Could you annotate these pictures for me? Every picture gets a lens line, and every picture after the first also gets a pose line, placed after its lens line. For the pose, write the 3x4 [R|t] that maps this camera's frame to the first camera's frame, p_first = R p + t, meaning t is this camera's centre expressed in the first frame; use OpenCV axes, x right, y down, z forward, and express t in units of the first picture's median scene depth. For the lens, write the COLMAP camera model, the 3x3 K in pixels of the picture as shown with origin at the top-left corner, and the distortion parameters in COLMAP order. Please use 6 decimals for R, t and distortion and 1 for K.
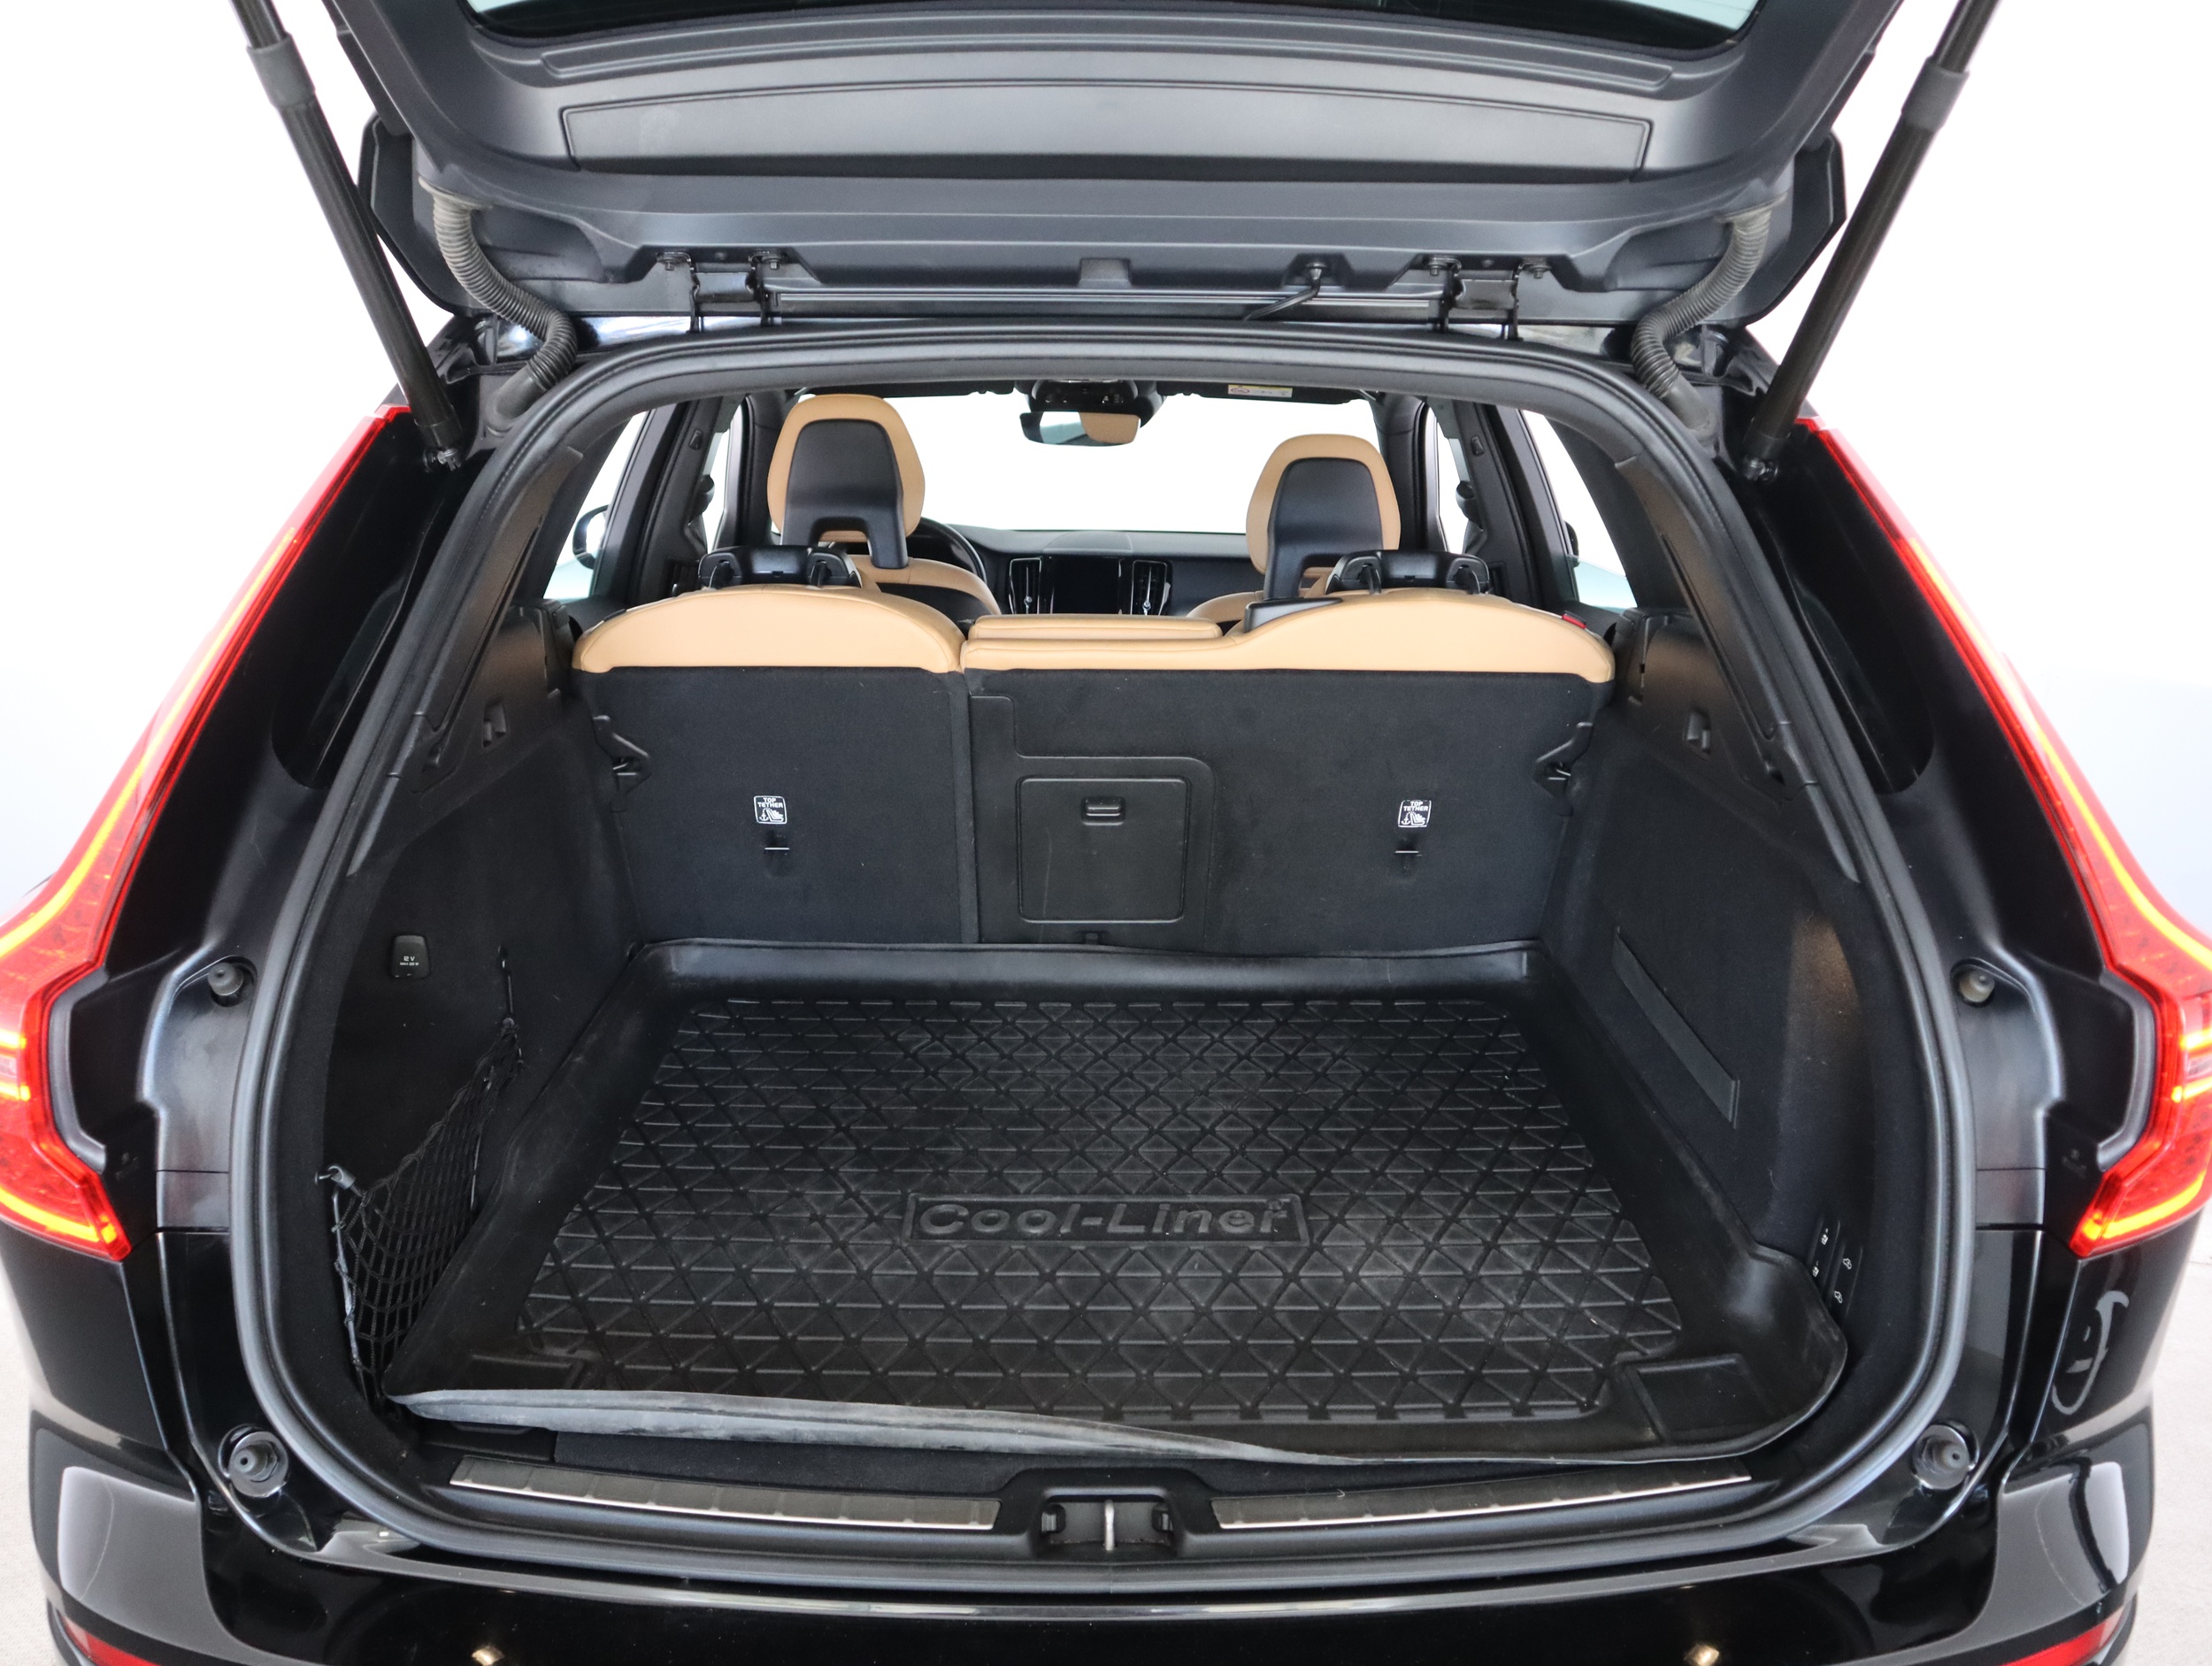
lens RADIAL K [[1888.1, 0, 1189.2], [0, 1888.1, 832.8], [0, 0, 1]] dist [-0.098012, 0.007036]
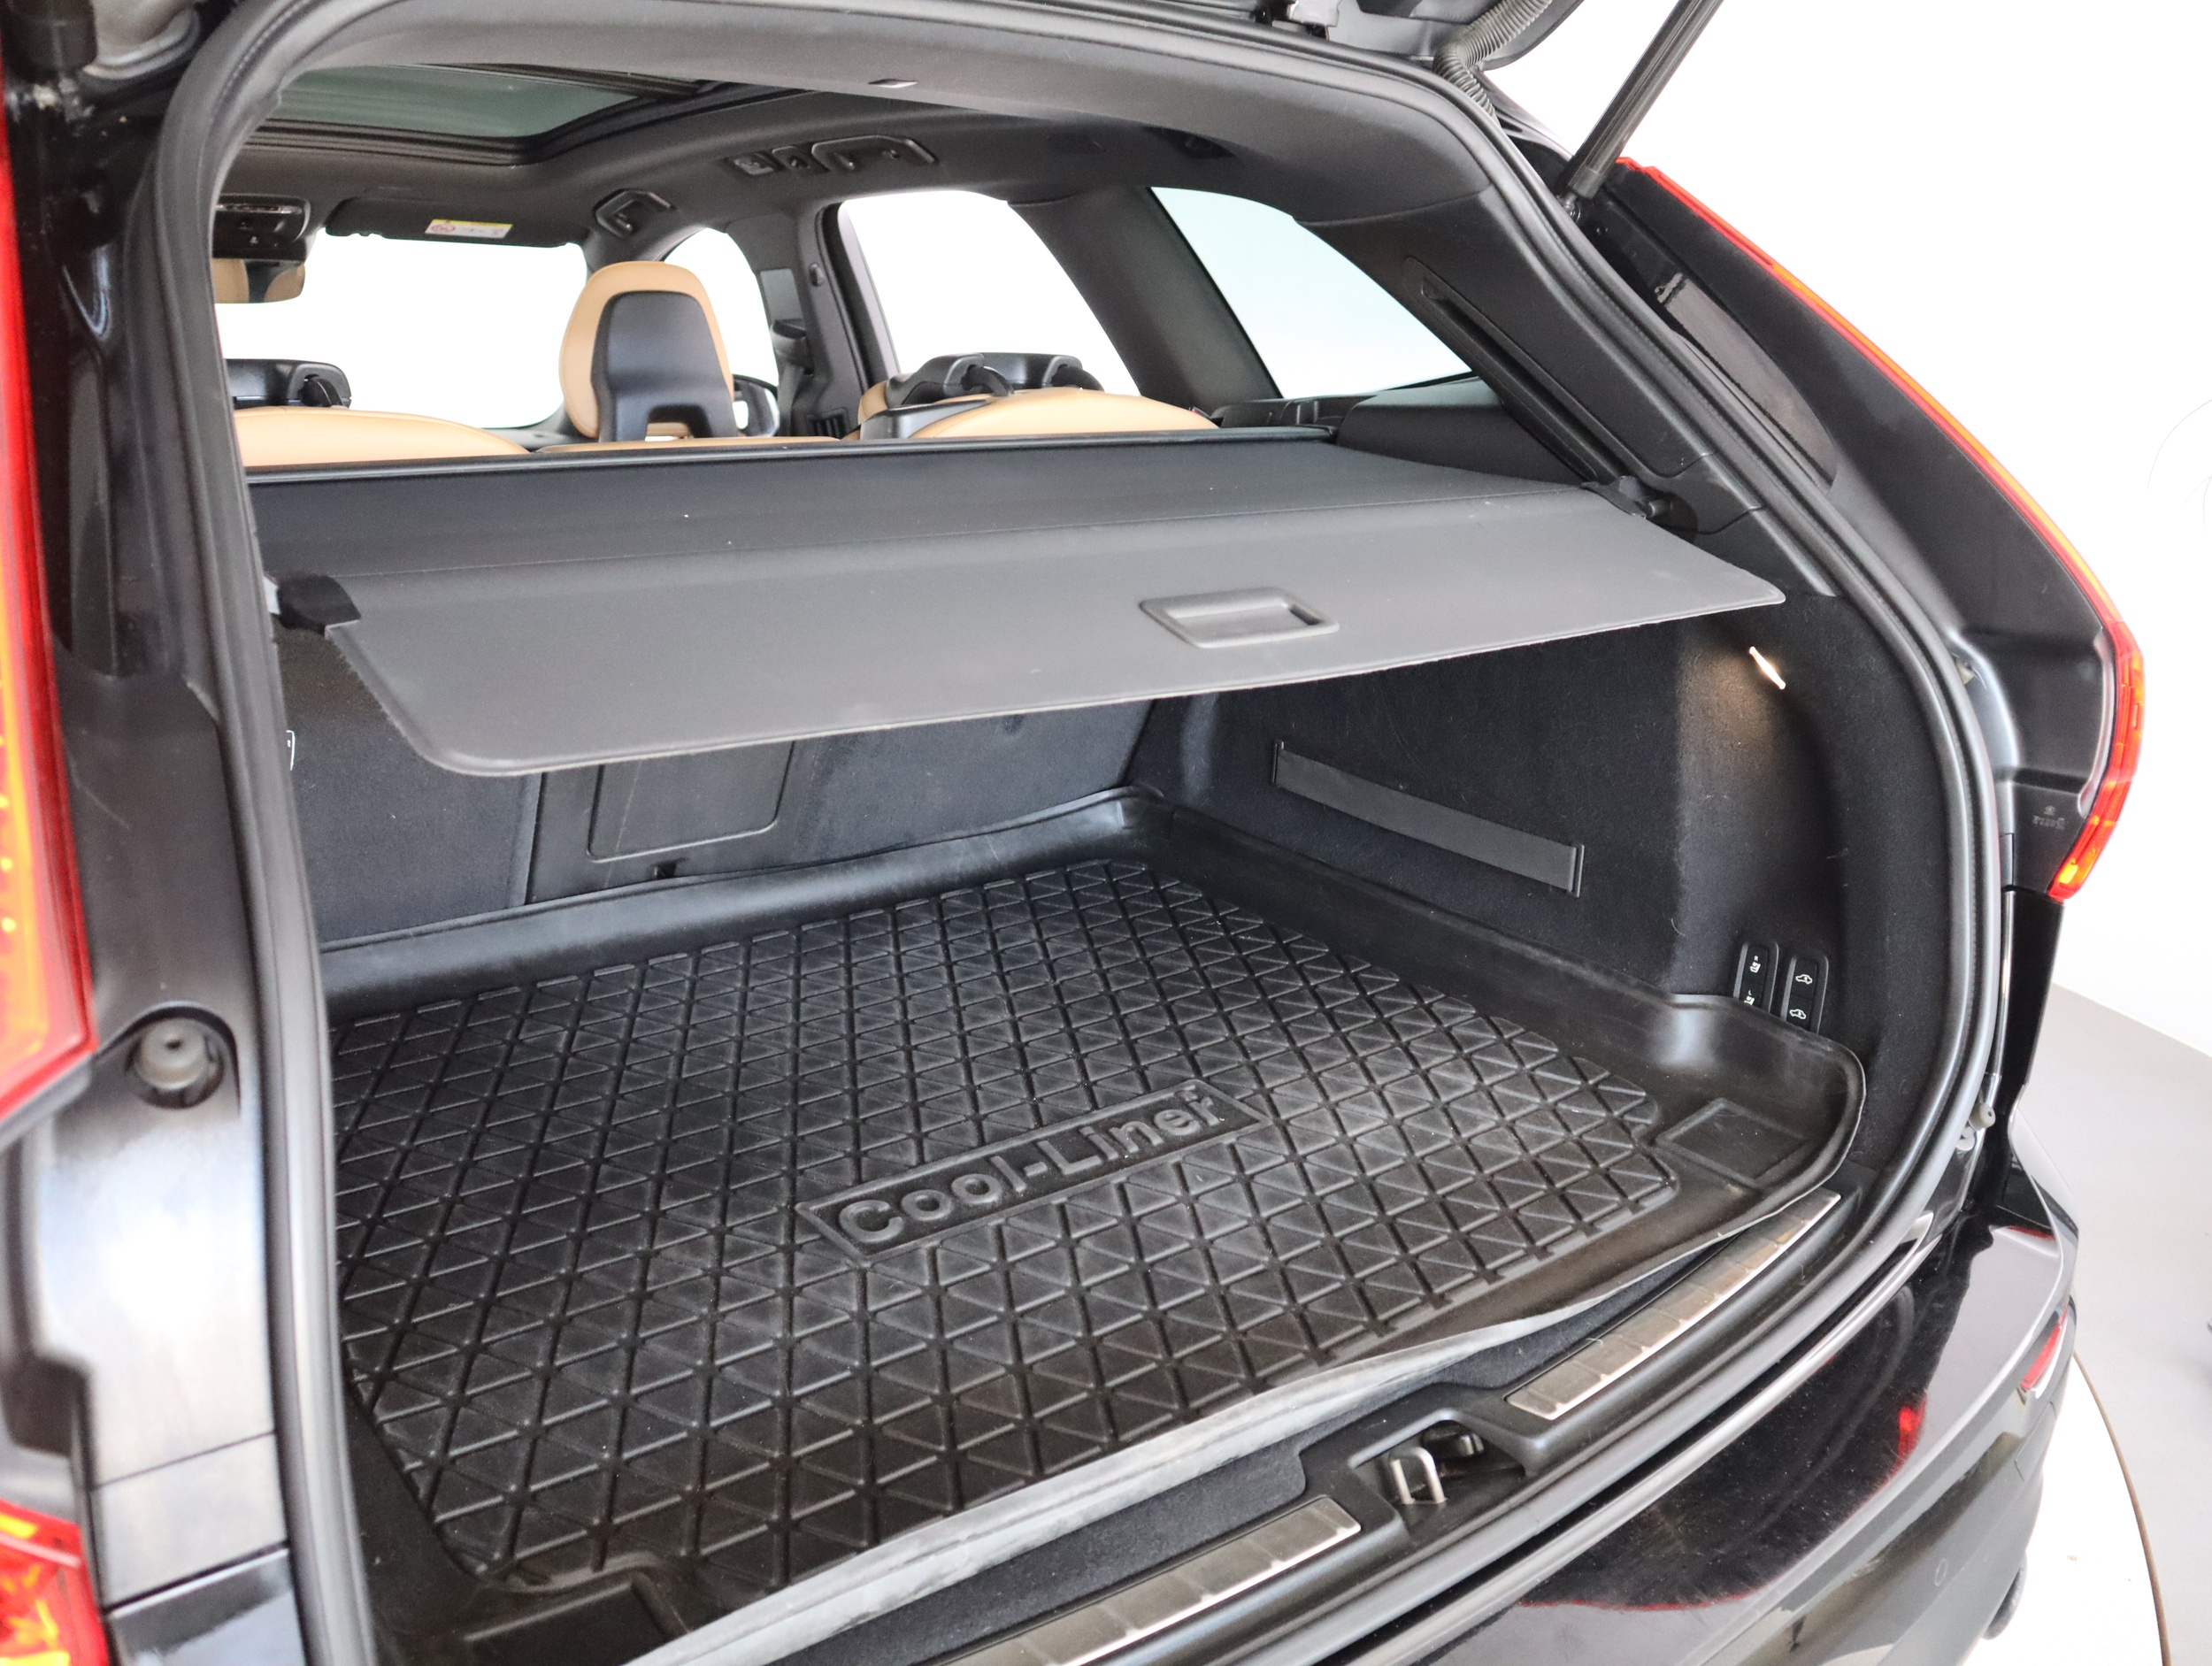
lens RADIAL K [[1888.1, 0, 1189.2], [0, 1888.1, 832.8], [0, 0, 1]] dist [-0.098012, 0.007036]
pose [[0.774849, -0.166094, 0.609936, -0.466517], [0.152320, 0.985492, 0.074859, 0.020827], [-0.613520, 0.034901, 0.788907, 0.348741]]
